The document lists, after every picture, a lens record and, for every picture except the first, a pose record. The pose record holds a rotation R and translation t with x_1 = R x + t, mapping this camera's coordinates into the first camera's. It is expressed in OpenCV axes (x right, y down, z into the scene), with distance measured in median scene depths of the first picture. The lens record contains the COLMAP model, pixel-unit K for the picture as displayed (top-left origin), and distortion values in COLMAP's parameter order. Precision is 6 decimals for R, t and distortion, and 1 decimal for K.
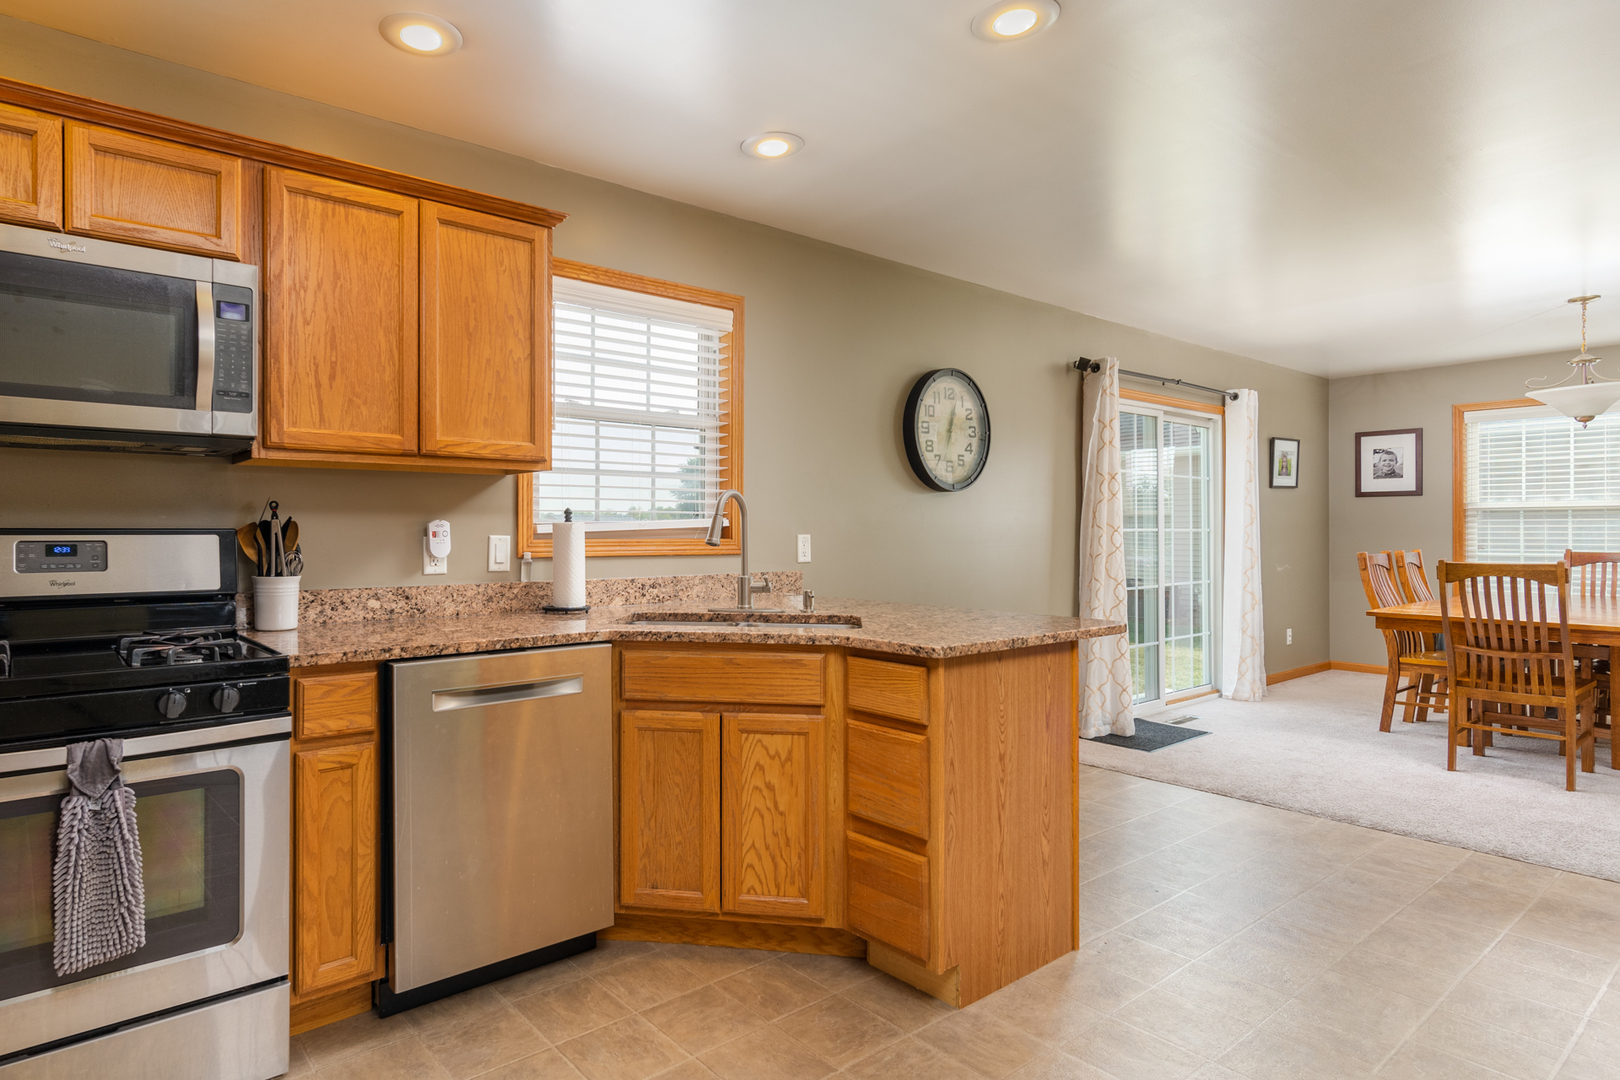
lens RADIAL K [[744.2, 0, 789.7], [0, 744.2, 527.5], [0, 0, 1]] dist [0.010849, -0.001522]
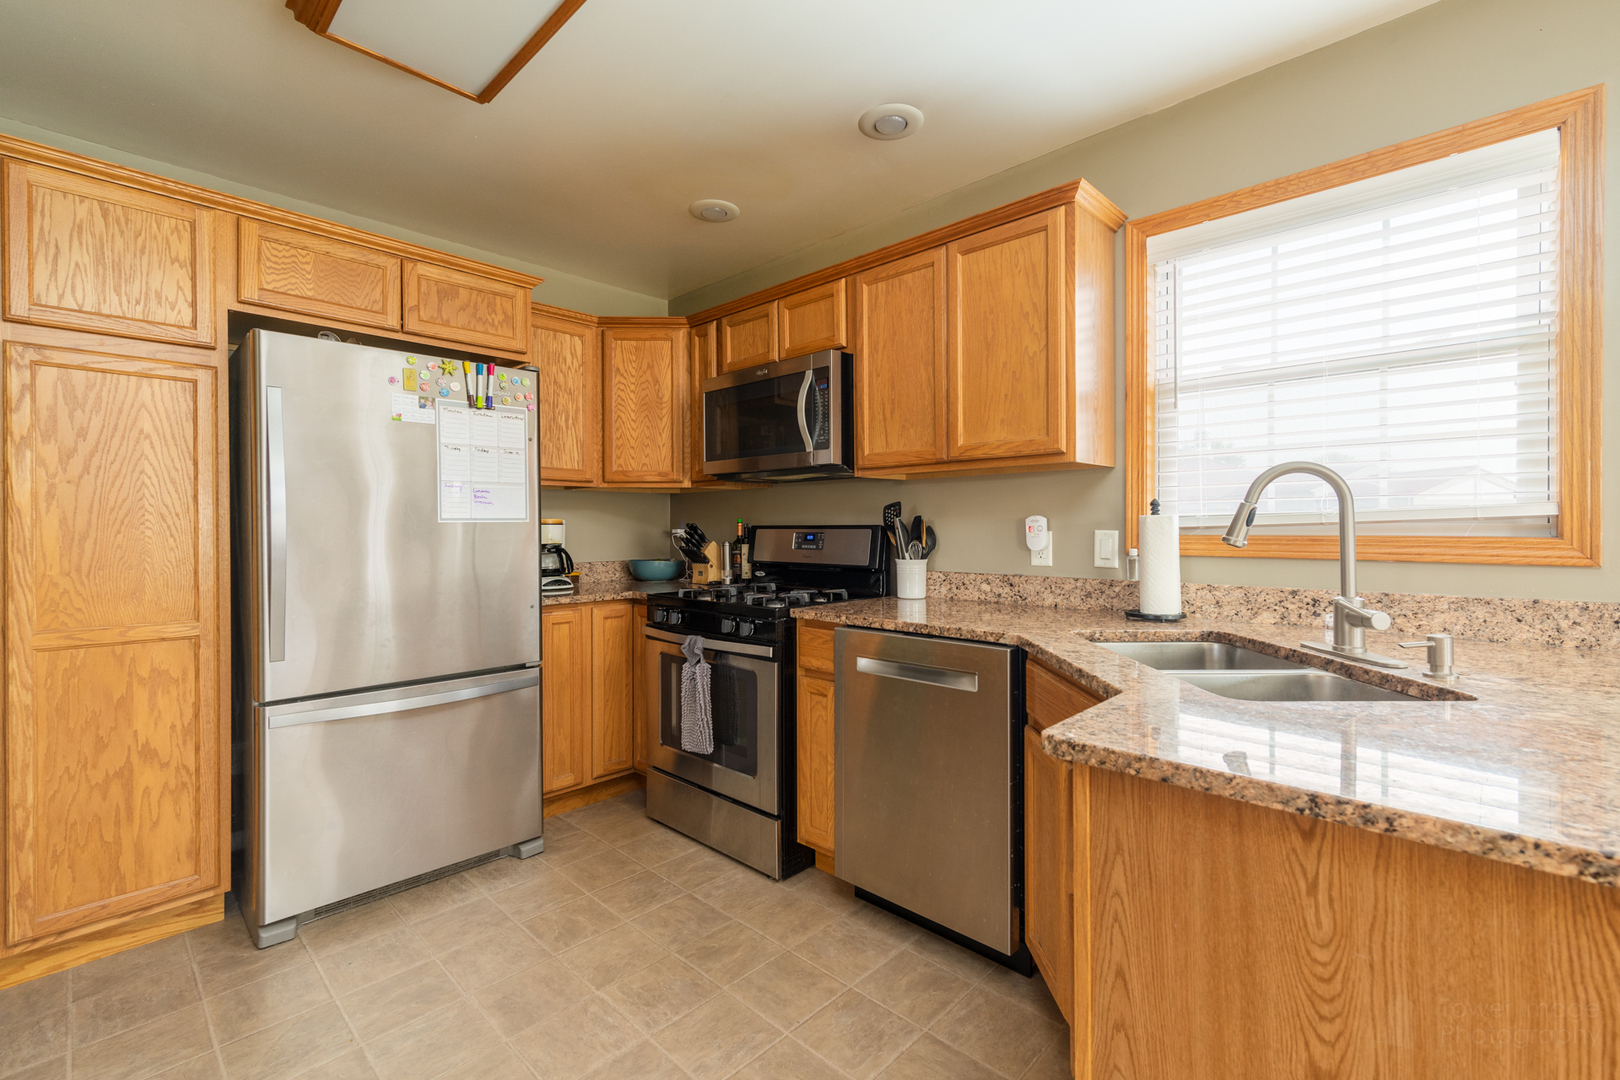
lens RADIAL K [[744.2, 0, 874.7], [0, 744.2, 524.5], [0, 0, 1]] dist [0.010849, -0.001522]
pose [[0.183350, -0.002299, -0.983045, 0.589180], [0.009543, 0.999954, -0.000558, 0.001109], [0.983001, -0.009279, 0.183363, 0.622351]]
